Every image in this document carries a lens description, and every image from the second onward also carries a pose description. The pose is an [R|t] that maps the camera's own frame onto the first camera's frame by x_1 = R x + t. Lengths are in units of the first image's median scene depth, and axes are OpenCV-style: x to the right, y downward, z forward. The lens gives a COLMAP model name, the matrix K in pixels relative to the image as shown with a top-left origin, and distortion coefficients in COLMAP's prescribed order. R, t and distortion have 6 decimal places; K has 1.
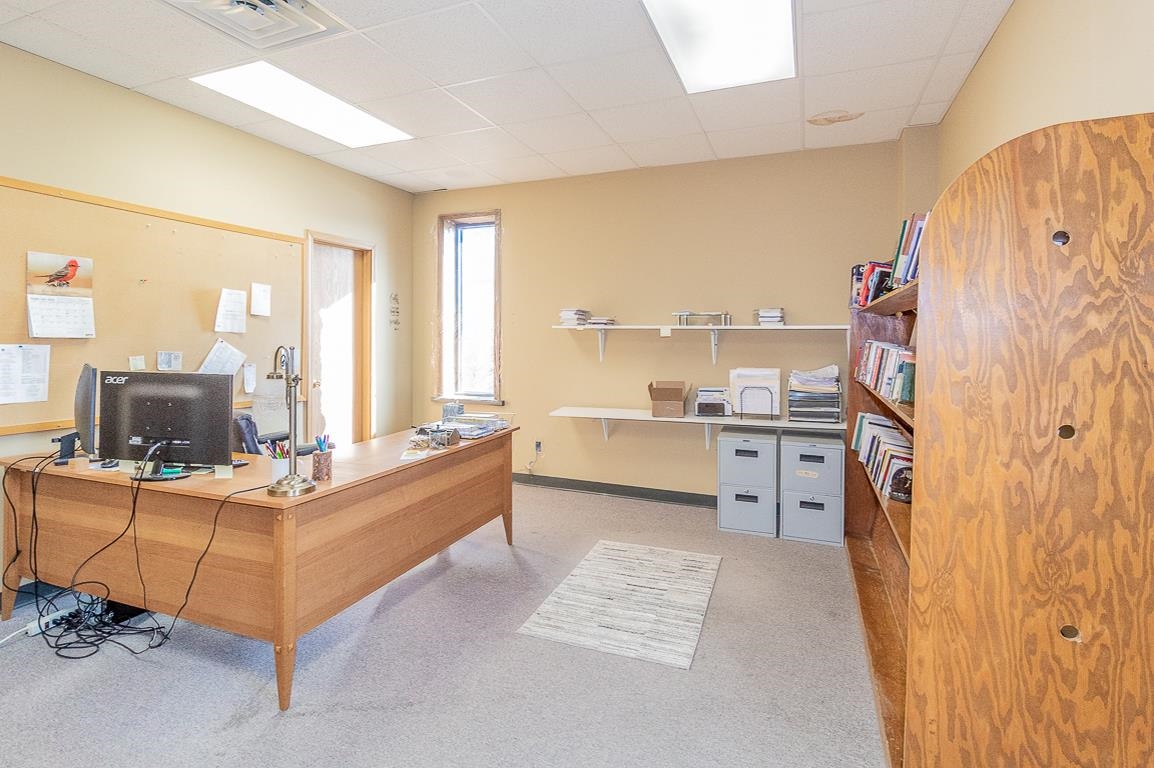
lens RADIAL K [[547.4, 0, 590.2], [0, 547.4, 332.8], [0, 0, 1]] dist [0.003424, -0.000878]
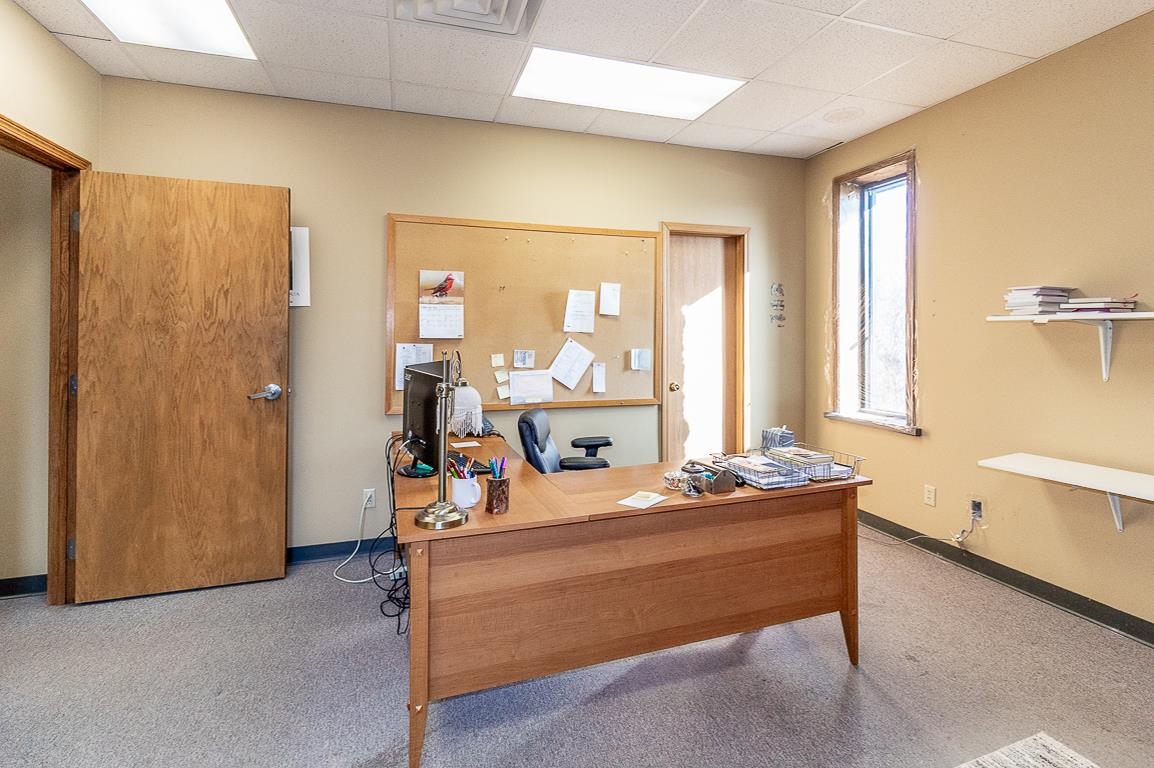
lens RADIAL K [[547.4, 0, 589.9], [0, 547.4, 330.1], [0, 0, 1]] dist [0.003424, -0.000878]
pose [[0.643251, -0.009825, -0.765592, 0.141697], [0.011171, 0.999932, -0.003447, -0.001069], [0.765574, -0.006336, 0.643317, 0.346302]]
